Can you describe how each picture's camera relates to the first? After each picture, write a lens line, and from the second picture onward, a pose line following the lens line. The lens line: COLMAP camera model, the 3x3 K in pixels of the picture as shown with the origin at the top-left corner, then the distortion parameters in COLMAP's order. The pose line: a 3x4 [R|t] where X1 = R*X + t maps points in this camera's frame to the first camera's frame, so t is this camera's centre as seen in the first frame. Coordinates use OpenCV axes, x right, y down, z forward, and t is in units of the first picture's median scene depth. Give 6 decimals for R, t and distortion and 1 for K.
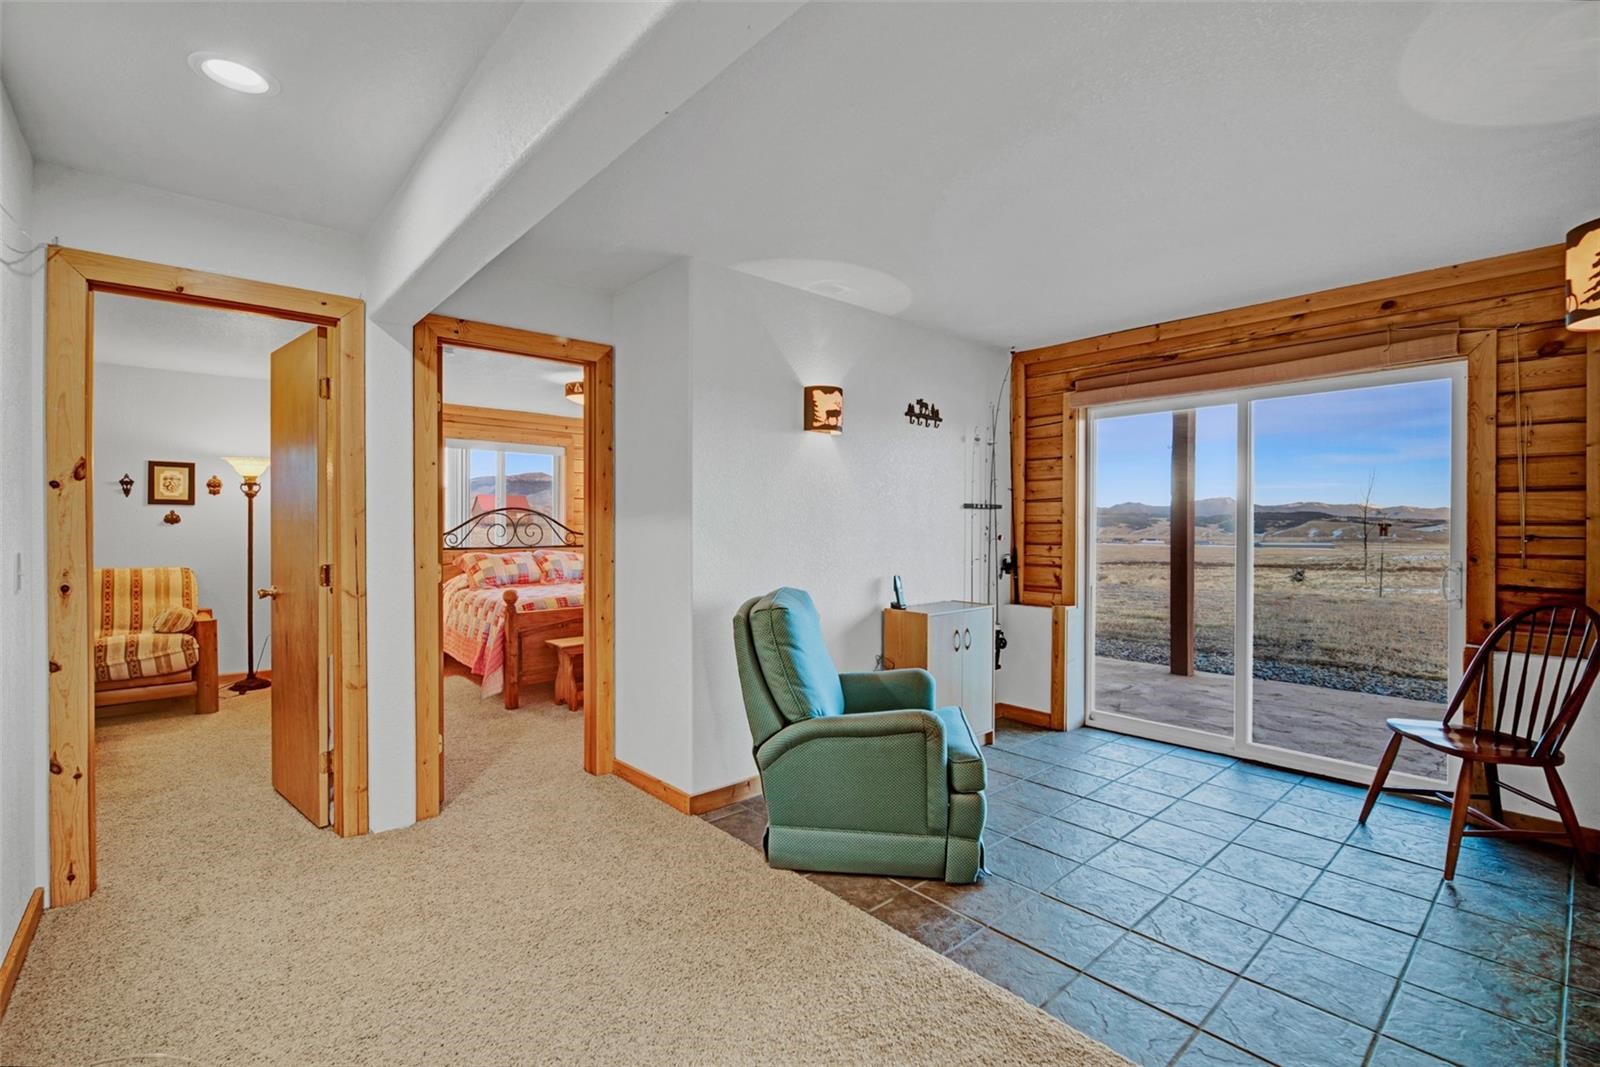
lens RADIAL K [[710.5, 0, 796.0], [0, 710.5, 532.6], [0, 0, 1]] dist [0.000020, -0.000020]
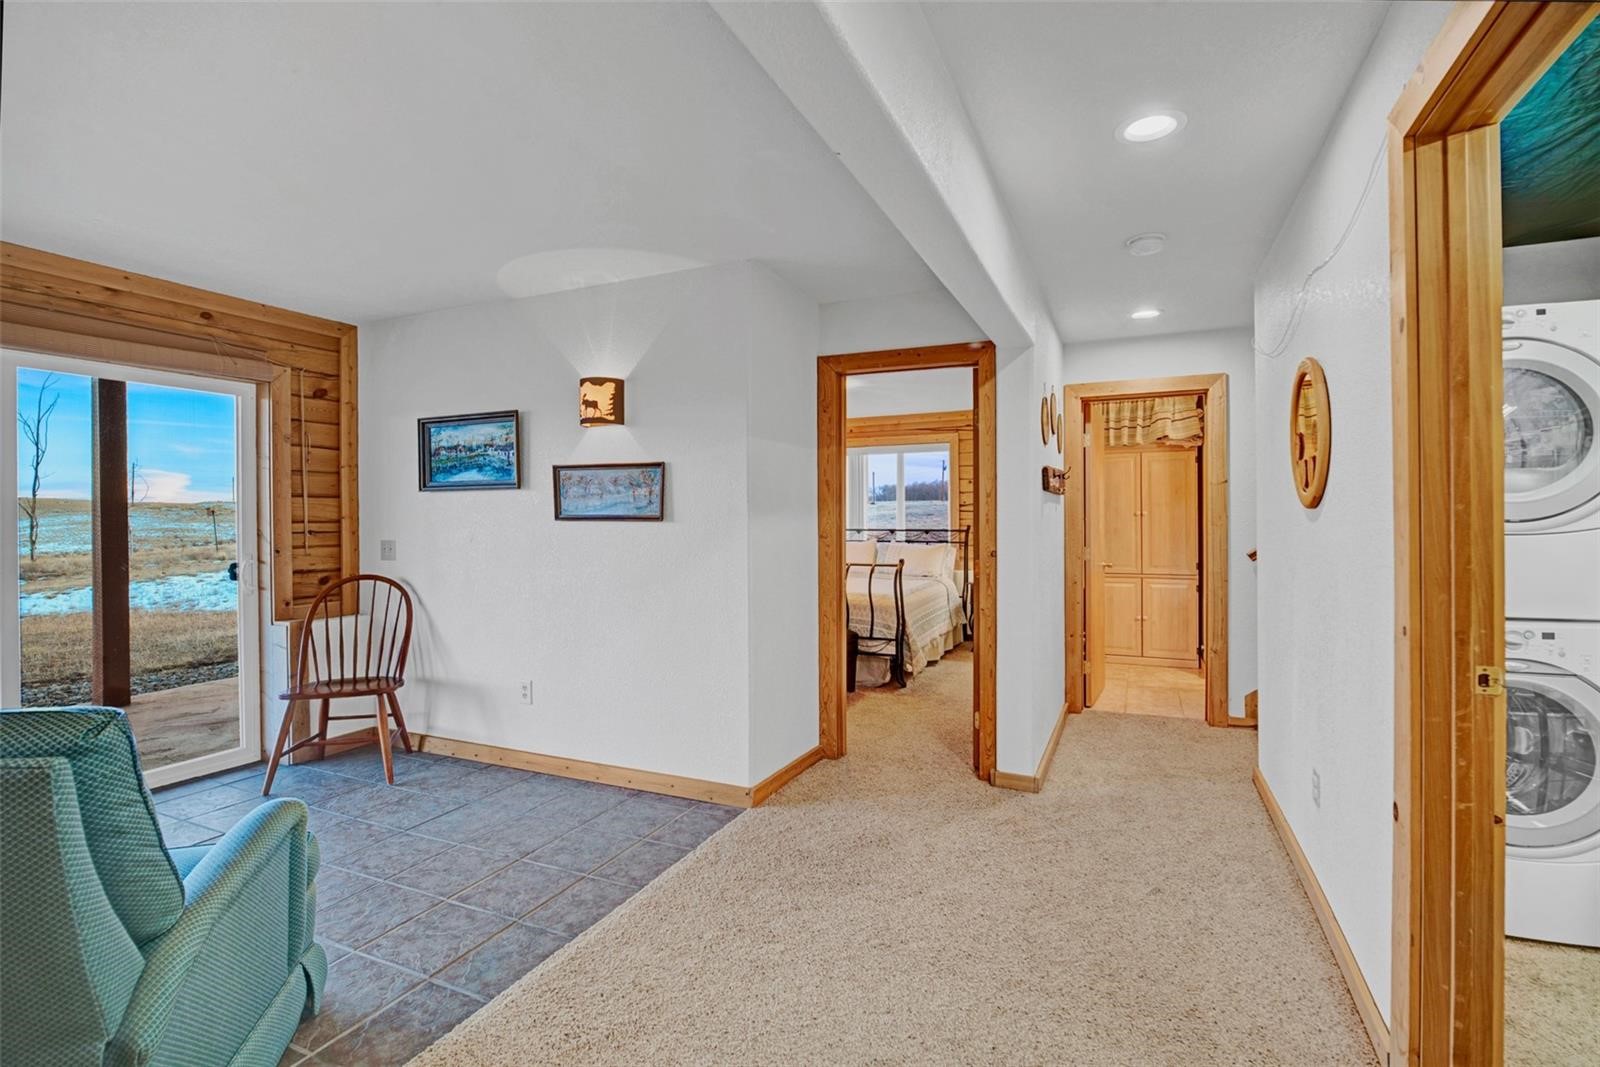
lens RADIAL K [[731.8, 0, 800.3], [0, 731.8, 514.0], [0, 0, 1]] dist [-0.000400, -0.000086]
pose [[-0.400618, -0.003016, 0.916240, -0.585313], [0.007697, 0.999948, 0.006657, -0.029540], [-0.916213, 0.009719, -0.400574, 0.711282]]
